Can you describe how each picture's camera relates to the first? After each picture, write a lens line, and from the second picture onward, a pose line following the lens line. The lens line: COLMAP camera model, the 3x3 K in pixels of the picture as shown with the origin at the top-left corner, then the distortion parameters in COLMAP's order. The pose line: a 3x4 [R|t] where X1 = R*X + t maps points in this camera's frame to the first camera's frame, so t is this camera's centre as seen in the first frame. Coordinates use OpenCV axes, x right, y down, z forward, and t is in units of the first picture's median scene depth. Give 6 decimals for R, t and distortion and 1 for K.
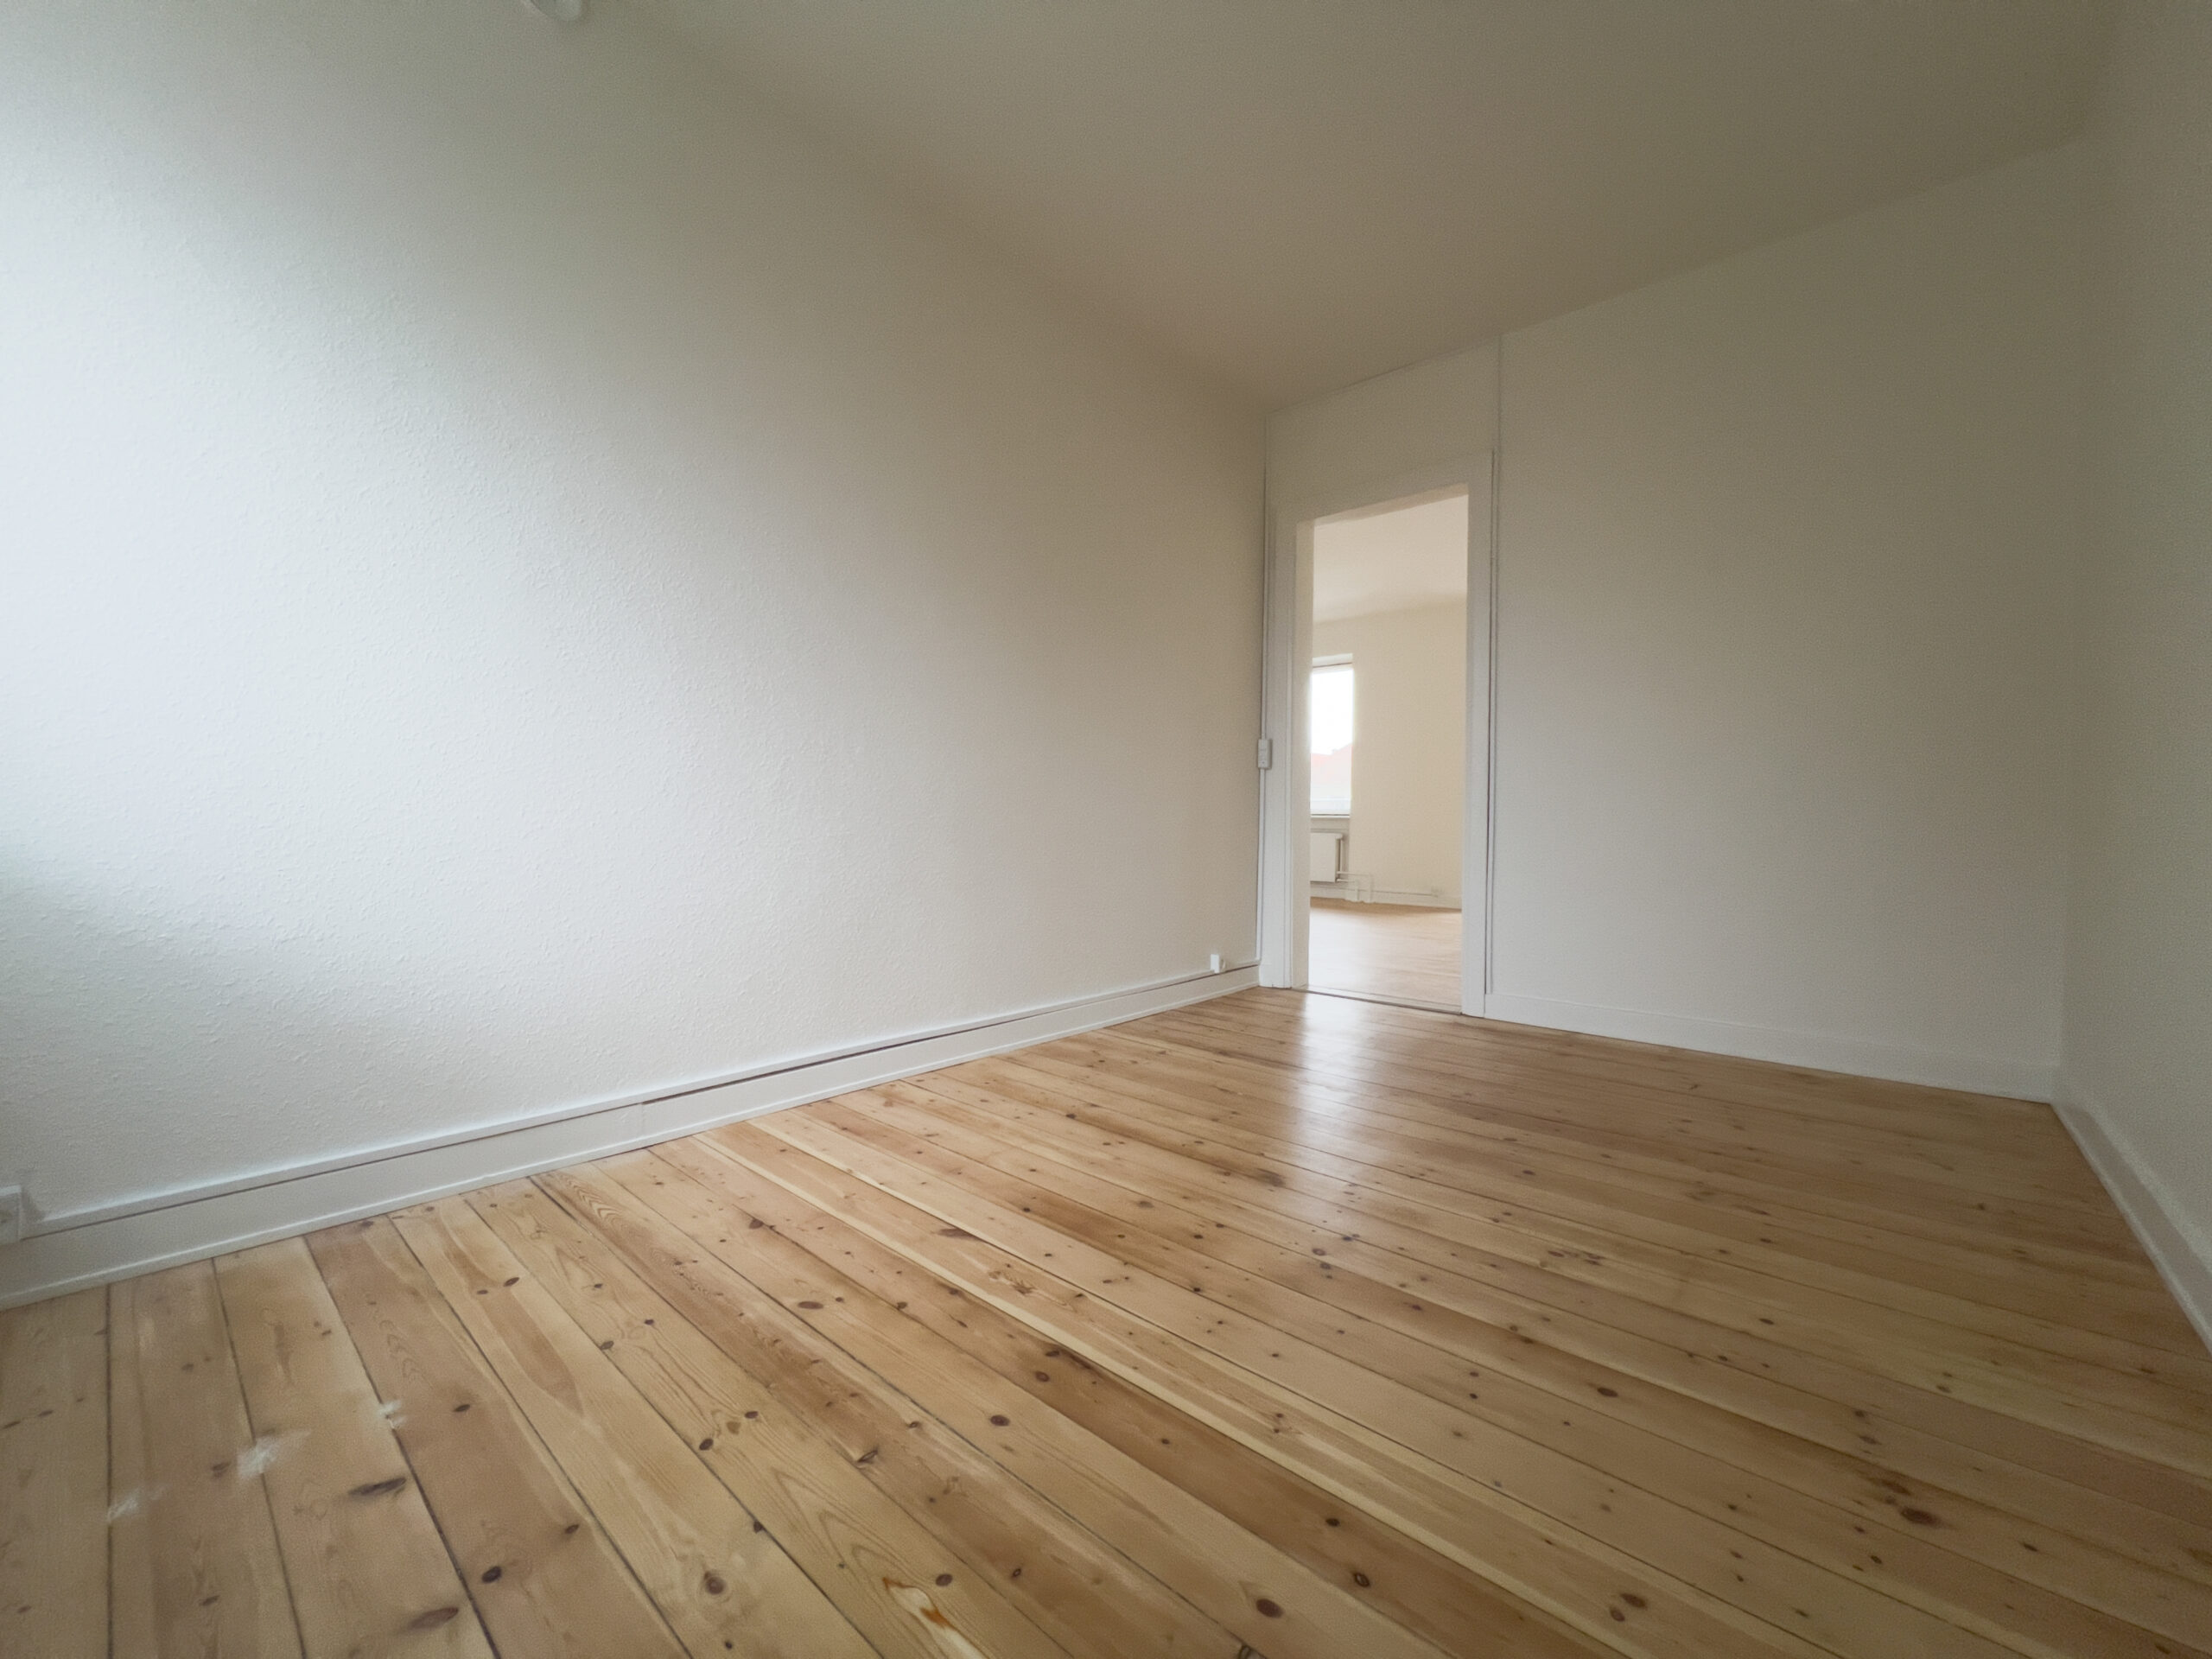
lens RADIAL K [[882.6, 0, 1105.5], [0, 882.6, 835.2], [0, 0, 1]] dist [-0.000925, 0.000262]
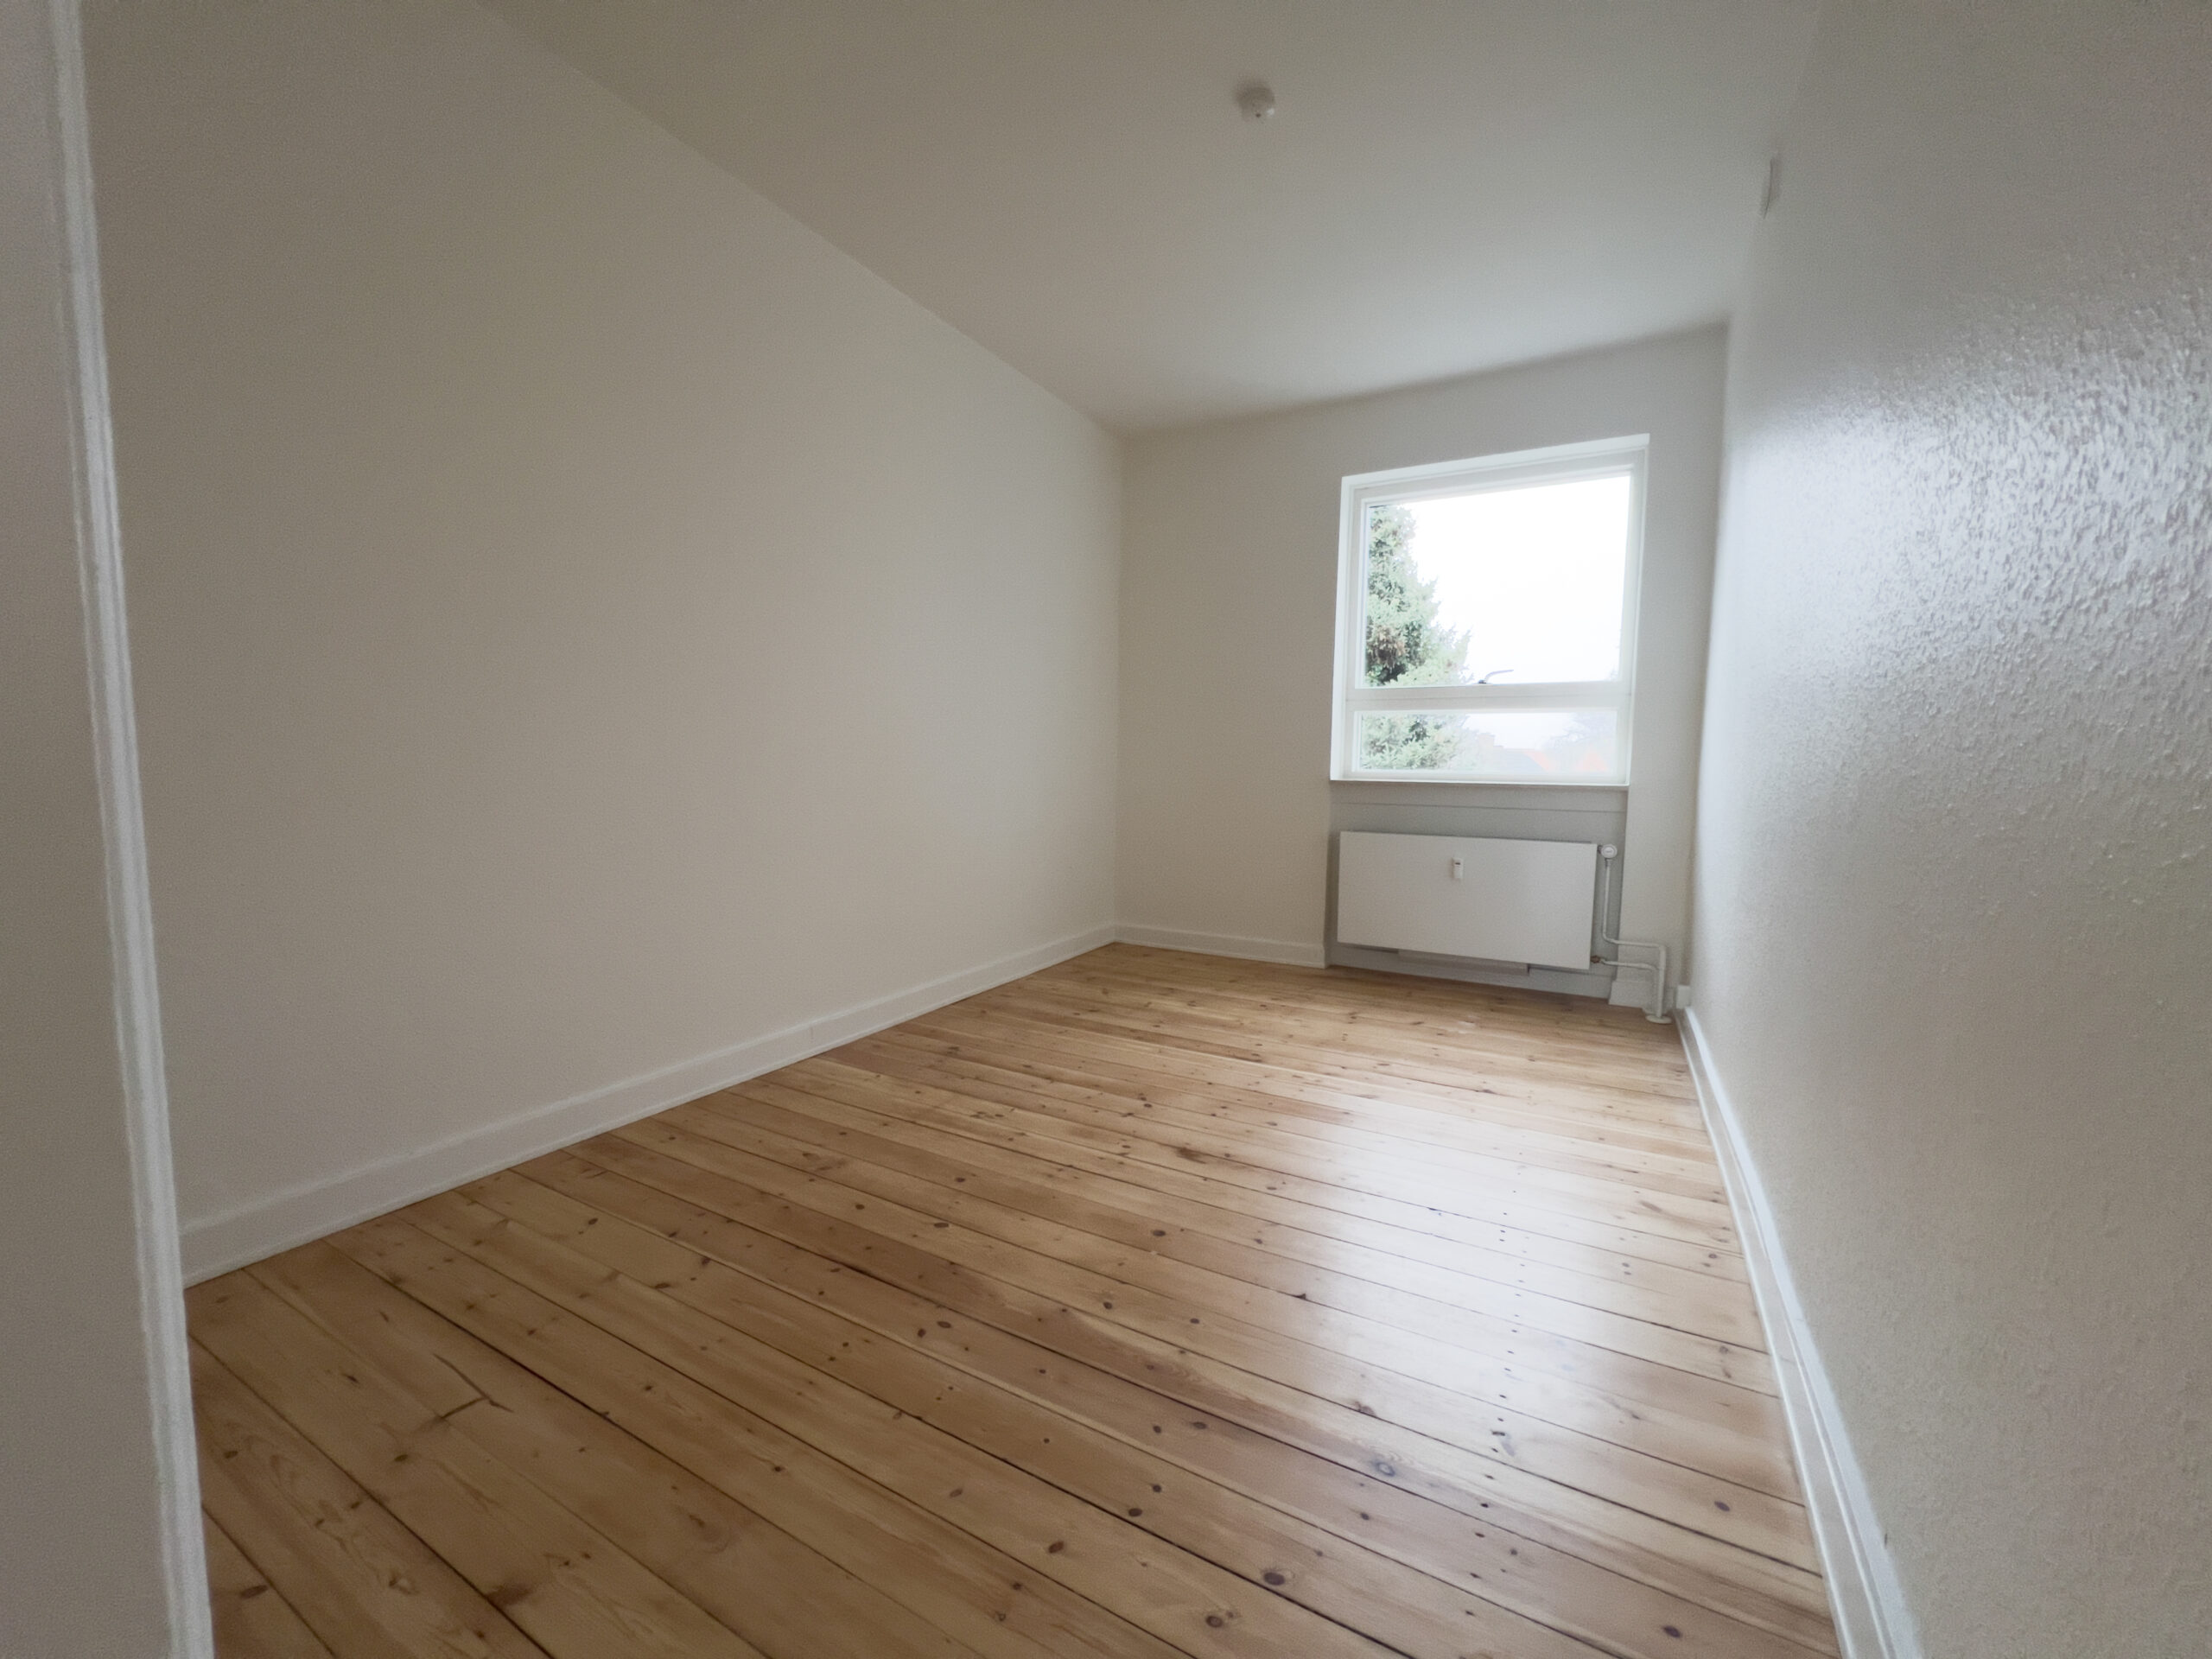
lens RADIAL K [[882.6, 0, 1105.5], [0, 882.6, 835.2], [0, 0, 1]] dist [-0.000925, 0.000262]
pose [[-0.978590, -0.001996, -0.205809, 0.737572], [-0.024261, 0.994100, 0.105717, -0.209323], [0.204384, 0.108447, -0.972865, 2.835721]]
